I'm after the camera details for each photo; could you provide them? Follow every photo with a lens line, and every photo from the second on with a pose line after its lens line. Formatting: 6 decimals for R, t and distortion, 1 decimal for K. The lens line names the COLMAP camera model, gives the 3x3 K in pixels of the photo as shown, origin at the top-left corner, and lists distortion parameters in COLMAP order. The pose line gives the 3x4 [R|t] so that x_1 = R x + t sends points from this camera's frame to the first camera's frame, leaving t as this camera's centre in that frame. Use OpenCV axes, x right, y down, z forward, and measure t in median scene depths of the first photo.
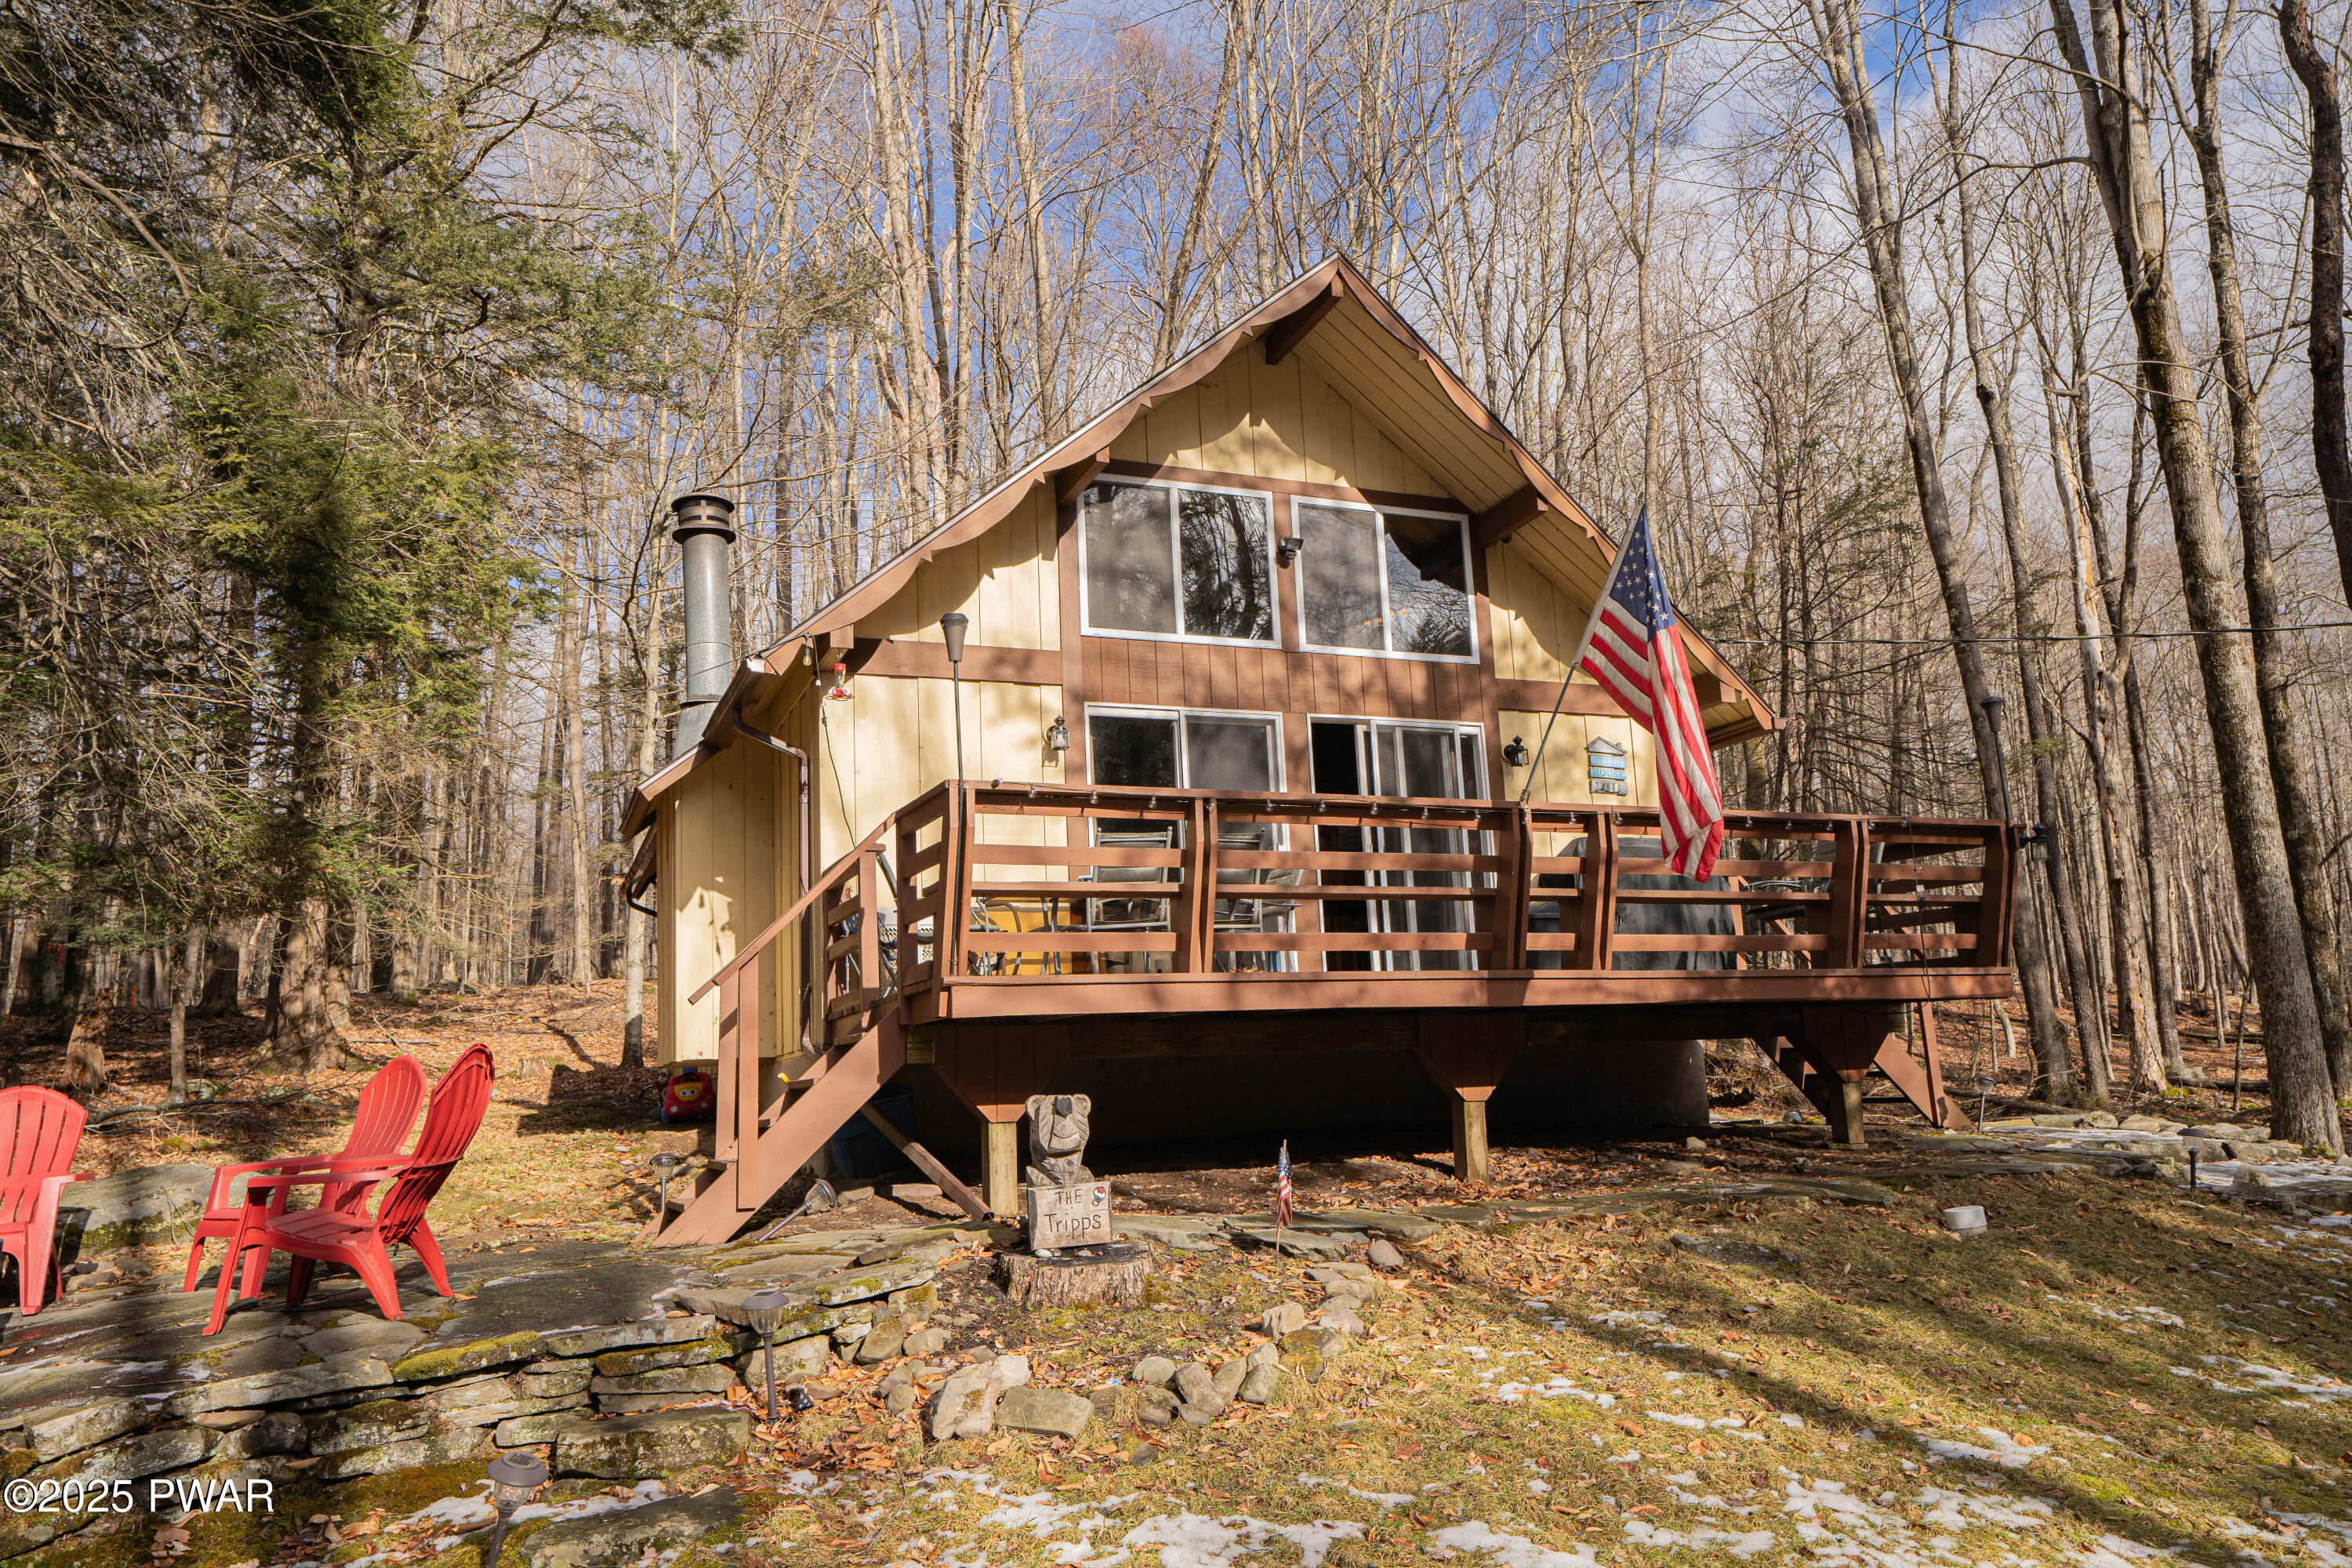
lens RADIAL K [[1659.3, 0, 1180.4], [0, 1659.3, 776.9], [0, 0, 1]] dist [0.032002, 0.001526]
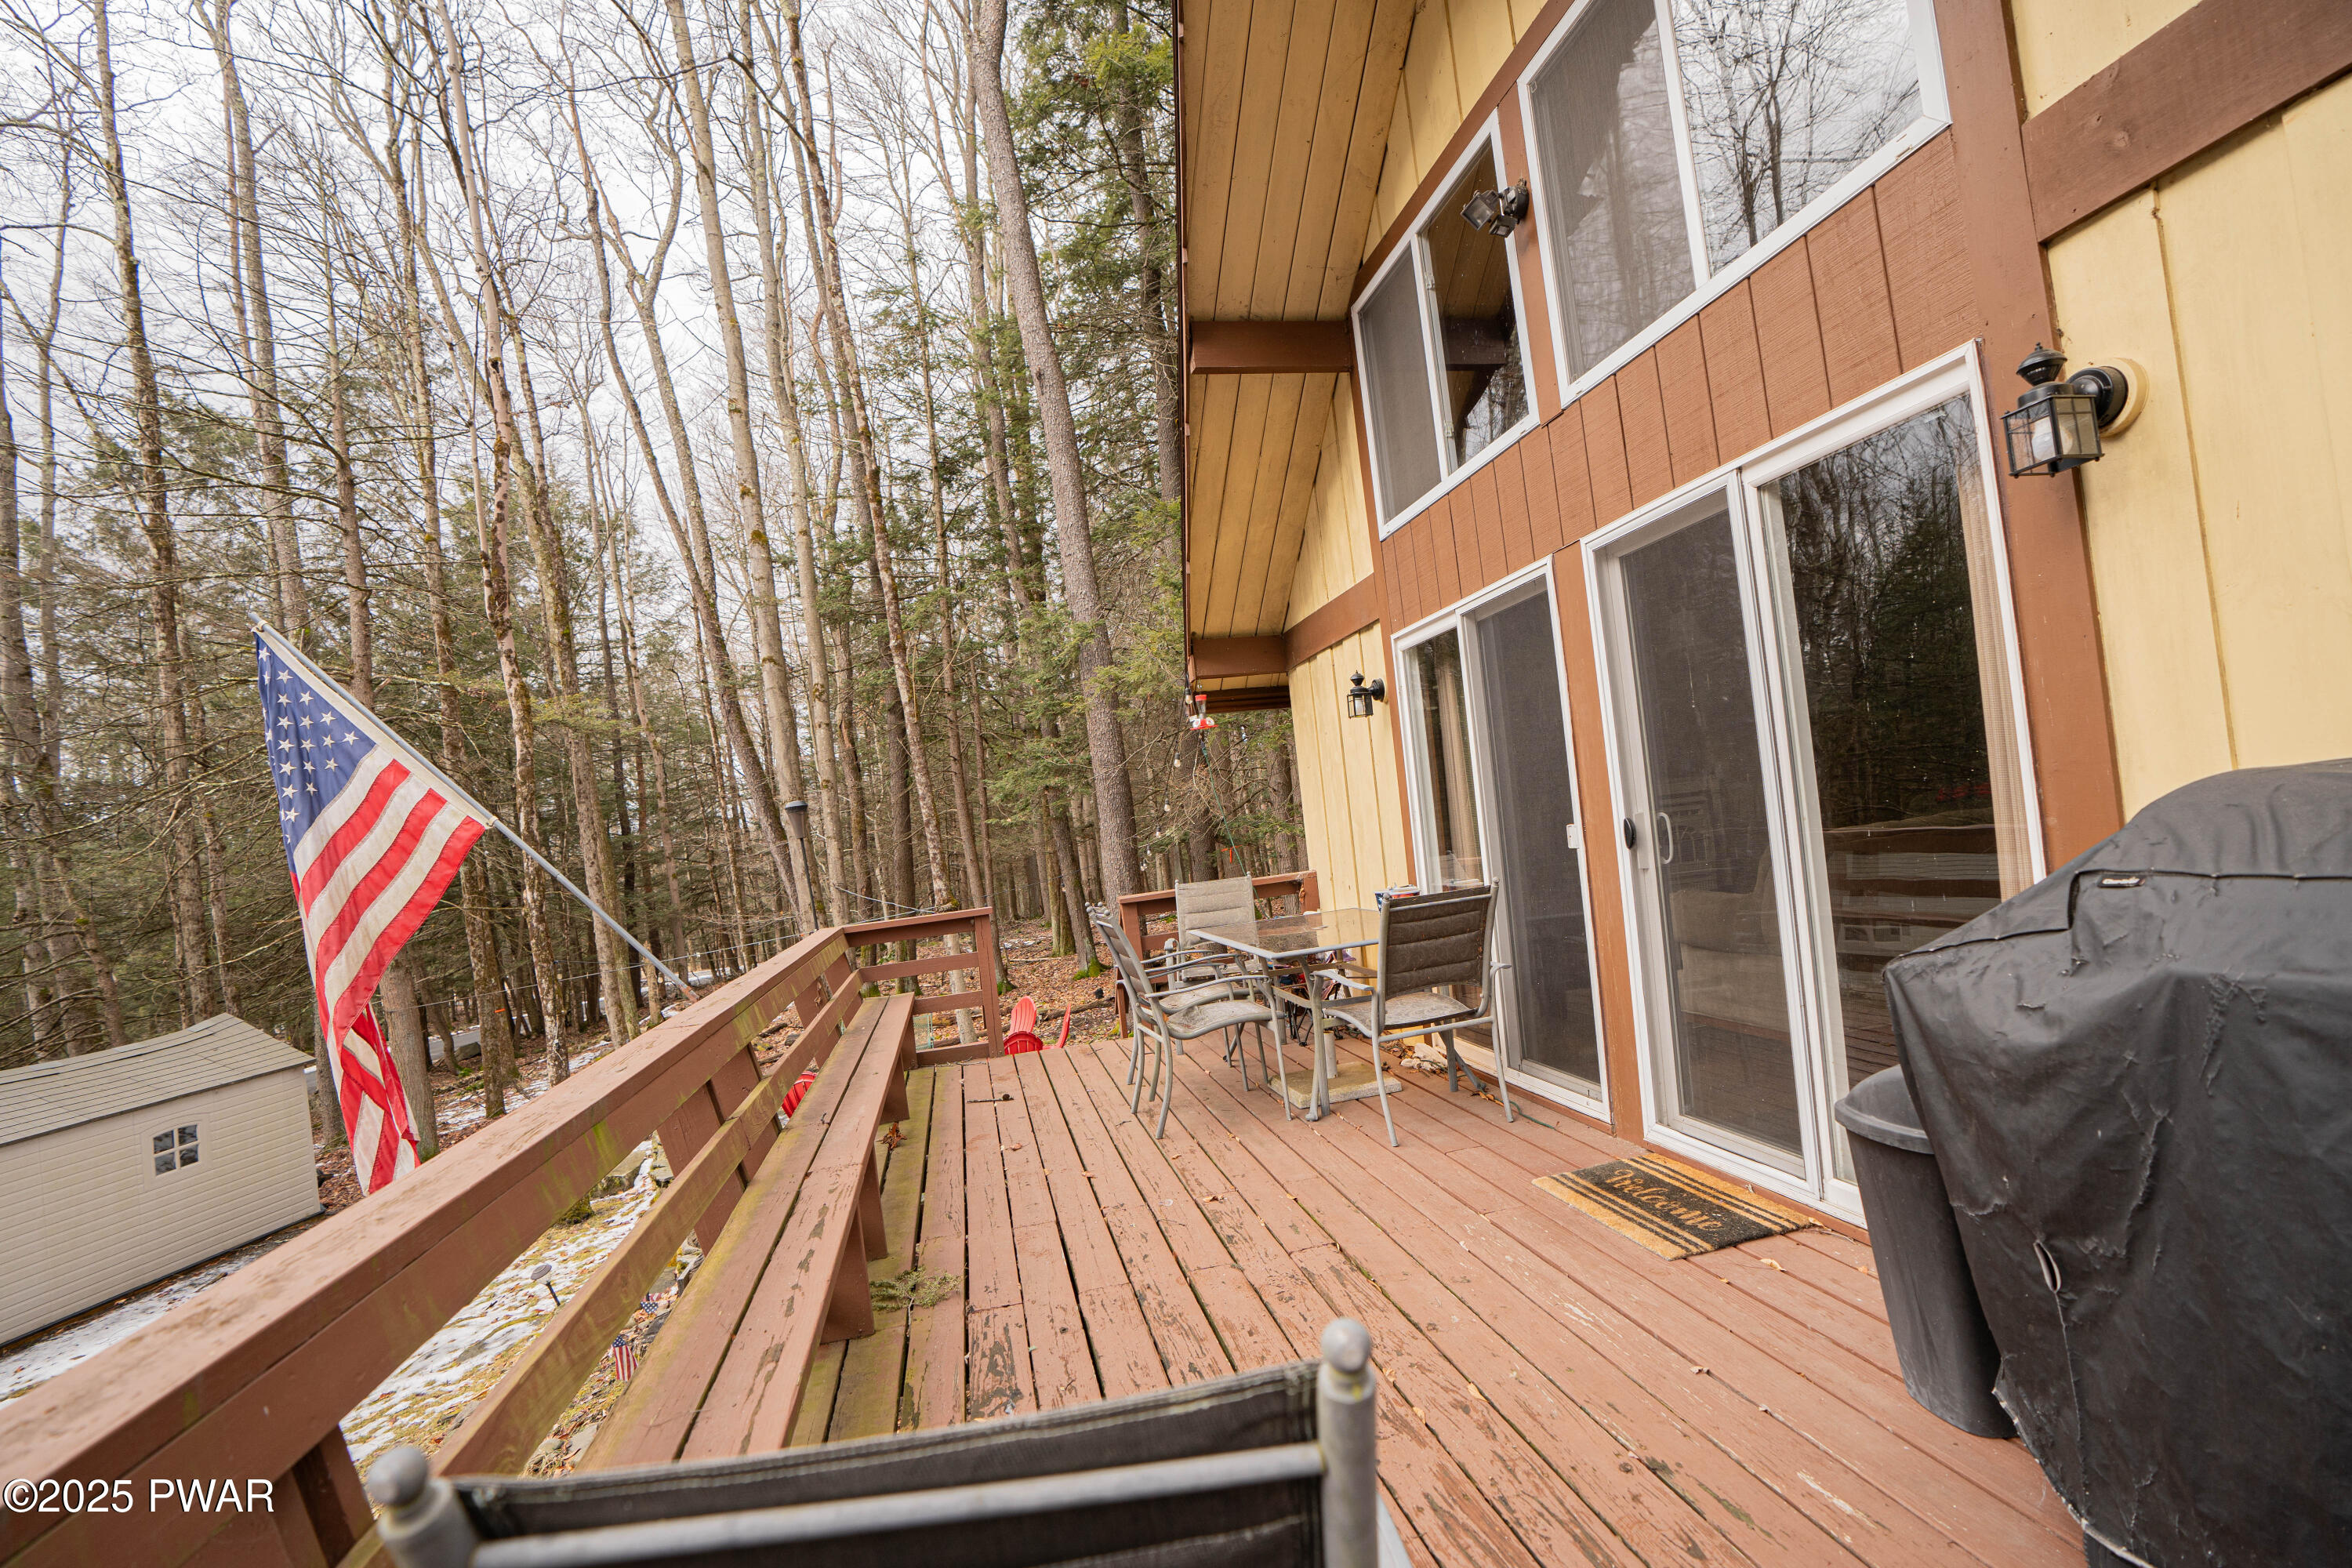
lens RADIAL K [[1088.4, 0, 1171.6], [0, 1088.4, 789.7], [0, 0, 1]] dist [-0.064321, 0.023993]
pose [[-0.188539, 0.024548, -0.981759, 0.395265], [0.298487, 0.953827, -0.033472, 0.004680], [0.935606, -0.299353, -0.187161, 0.925079]]
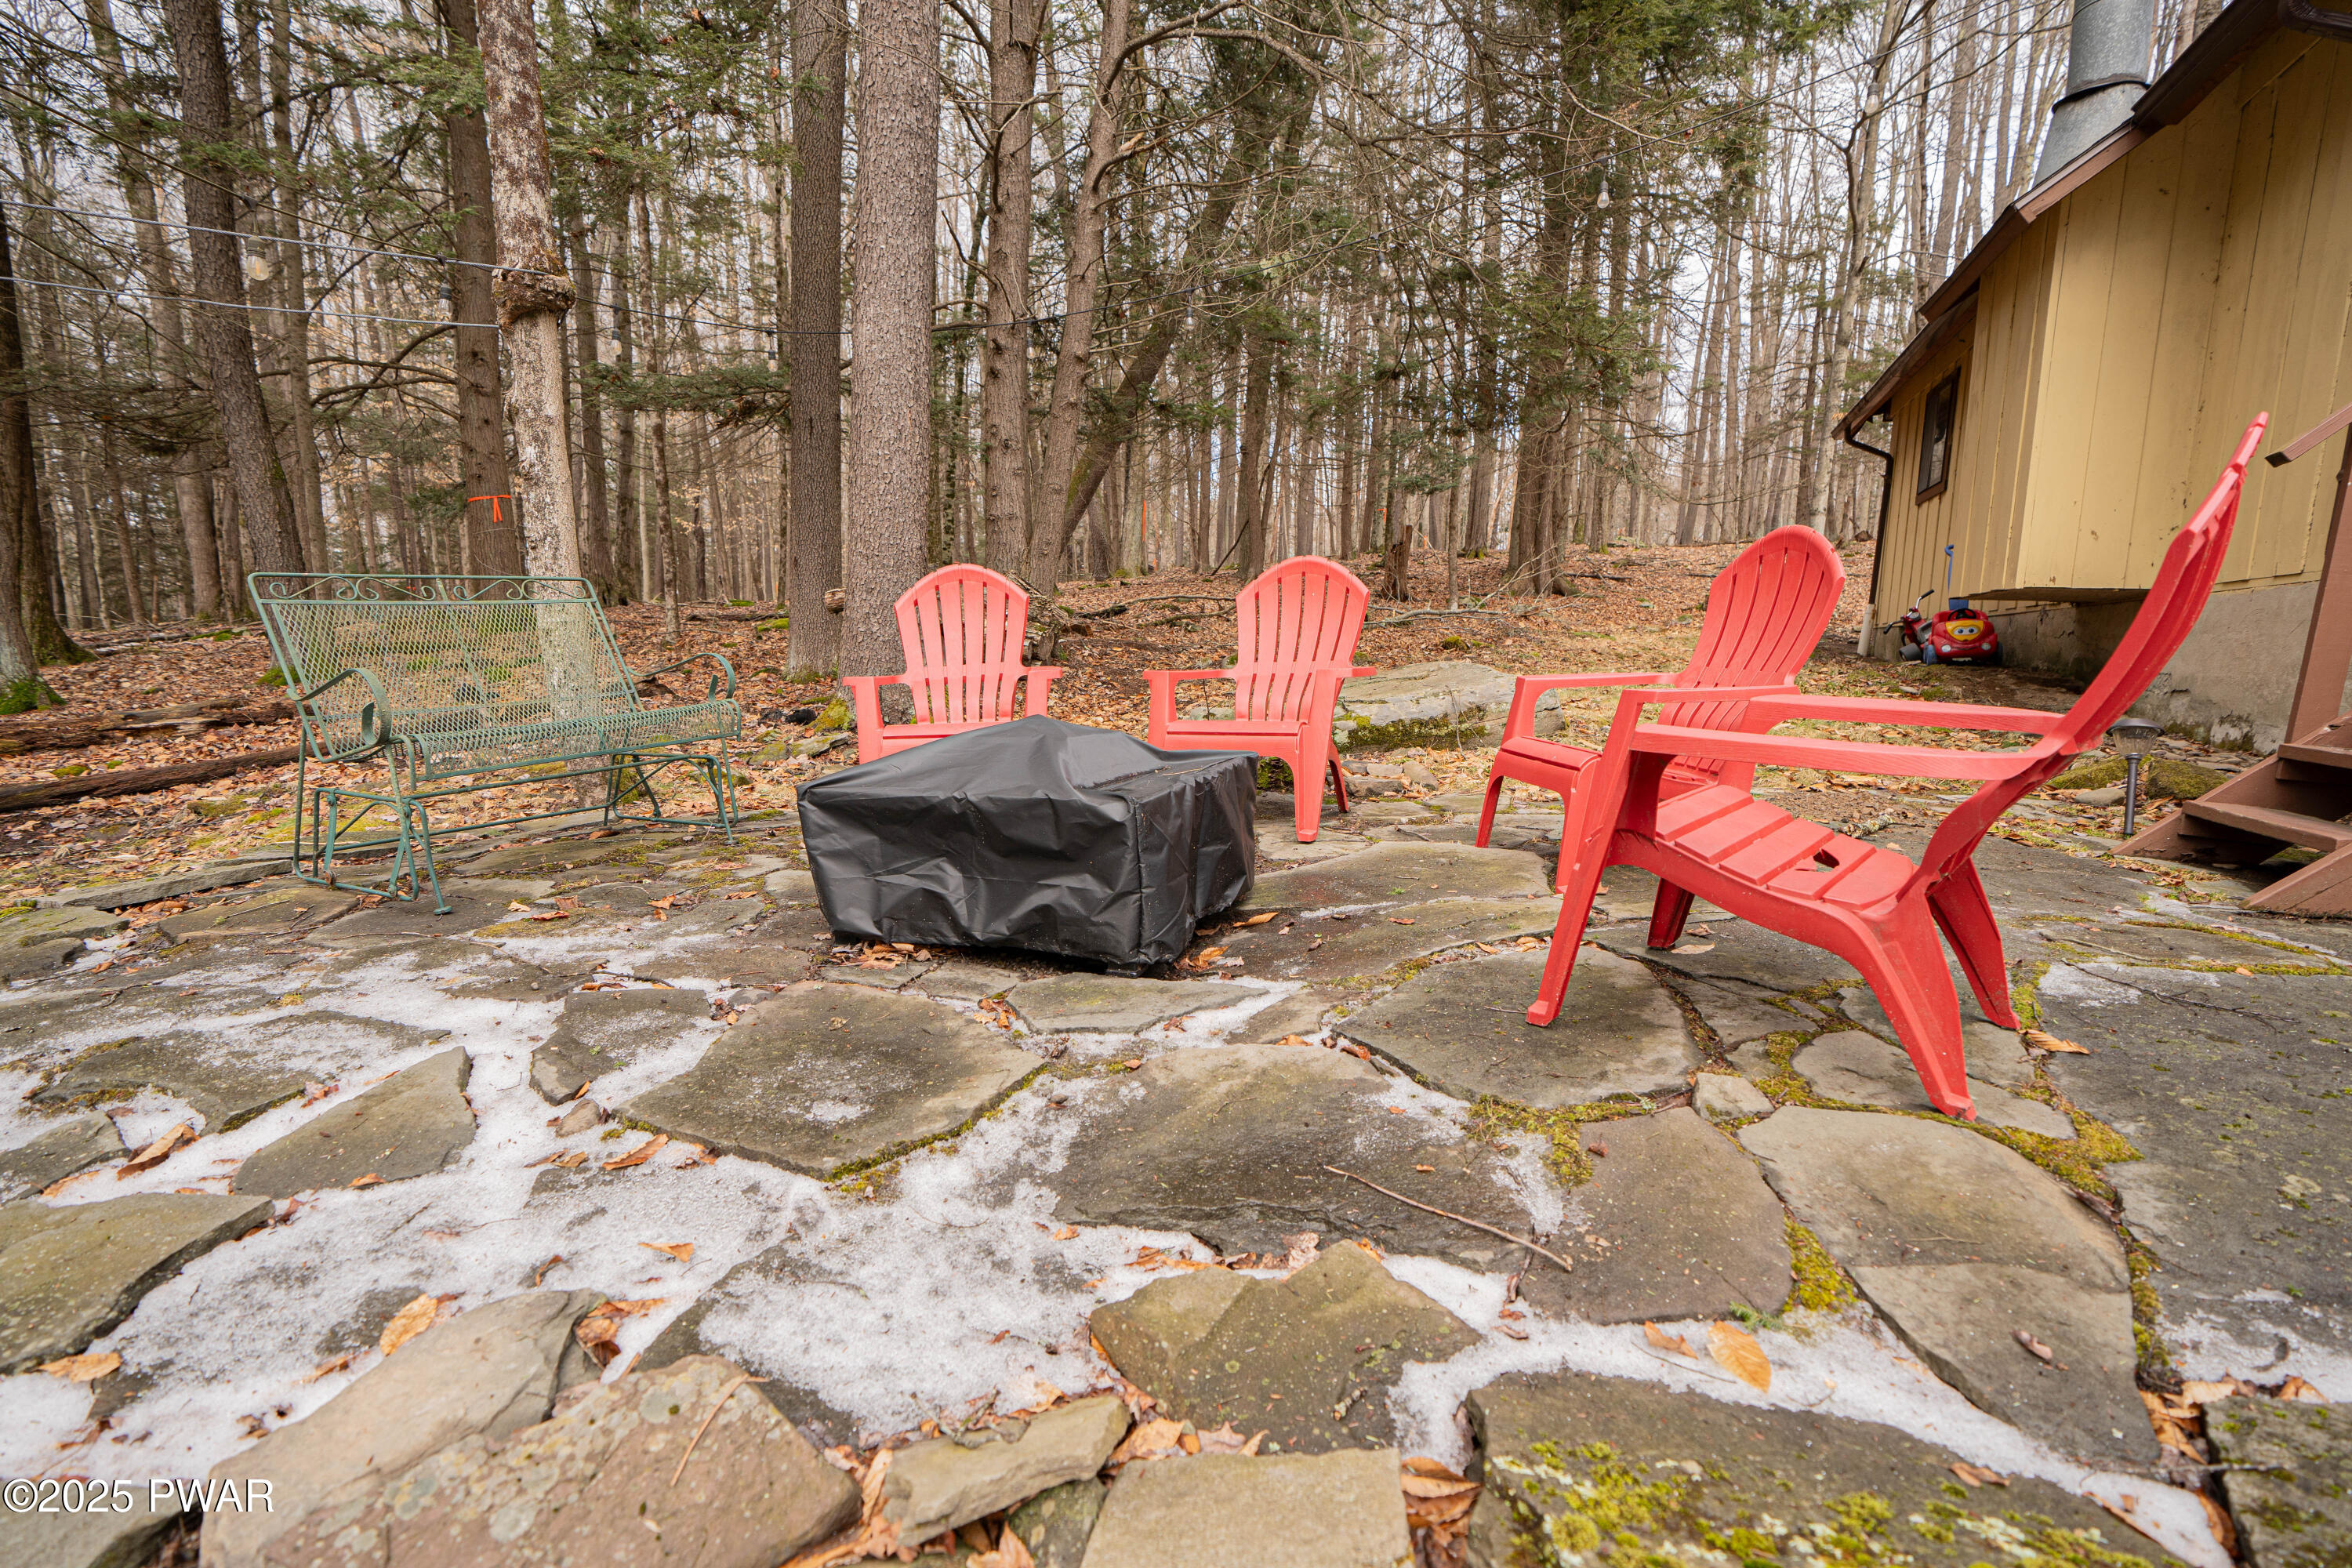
lens RADIAL K [[1088.4, 0, 1171.6], [0, 1088.4, 789.7], [0, 0, 1]] dist [-0.064321, 0.023993]
pose [[0.705247, 0.162331, -0.690127, -0.223819], [0.077244, 0.950045, 0.302404, 0.080218], [0.704741, -0.266578, 0.657477, 0.370968]]
